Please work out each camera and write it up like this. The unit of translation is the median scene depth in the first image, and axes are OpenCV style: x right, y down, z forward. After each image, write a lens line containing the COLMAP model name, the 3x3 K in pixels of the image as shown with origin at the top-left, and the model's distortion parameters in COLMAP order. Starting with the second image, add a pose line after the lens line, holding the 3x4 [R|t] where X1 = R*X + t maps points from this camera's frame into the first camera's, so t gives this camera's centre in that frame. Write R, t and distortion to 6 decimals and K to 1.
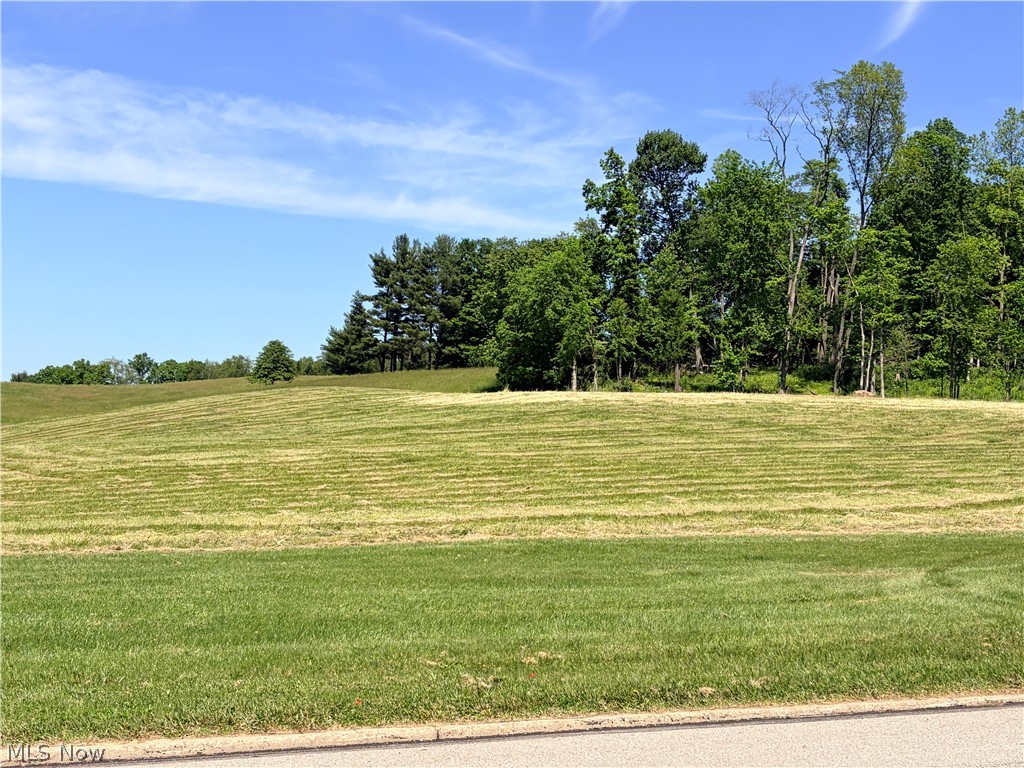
lens RADIAL K [[1436.4, 0, 551.0], [0, 1436.4, 380.9], [0, 0, 1]] dist [0.155328, 0.000000]
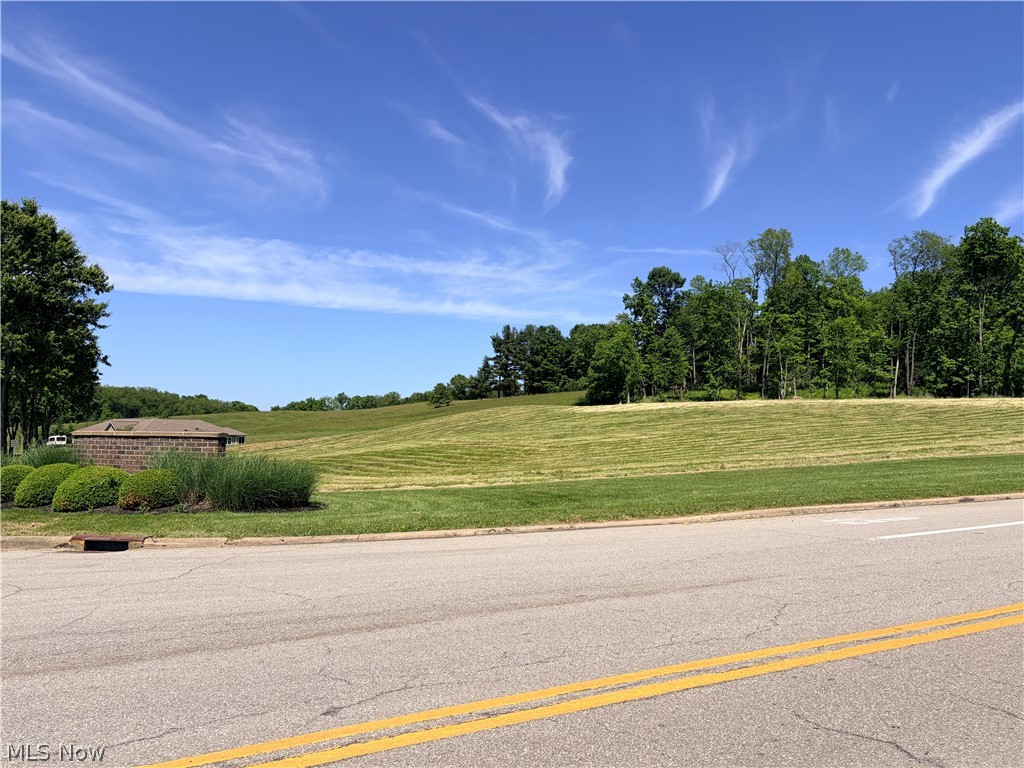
lens RADIAL K [[789.2, 0, 536.8], [0, 789.2, 389.5], [0, 0, 1]] dist [0.101223, -0.028220]
pose [[0.999159, -0.040701, 0.004898, -0.096314], [0.040754, 0.999104, -0.011406, -0.003288], [-0.004430, 0.011596, 0.999923, -0.056759]]
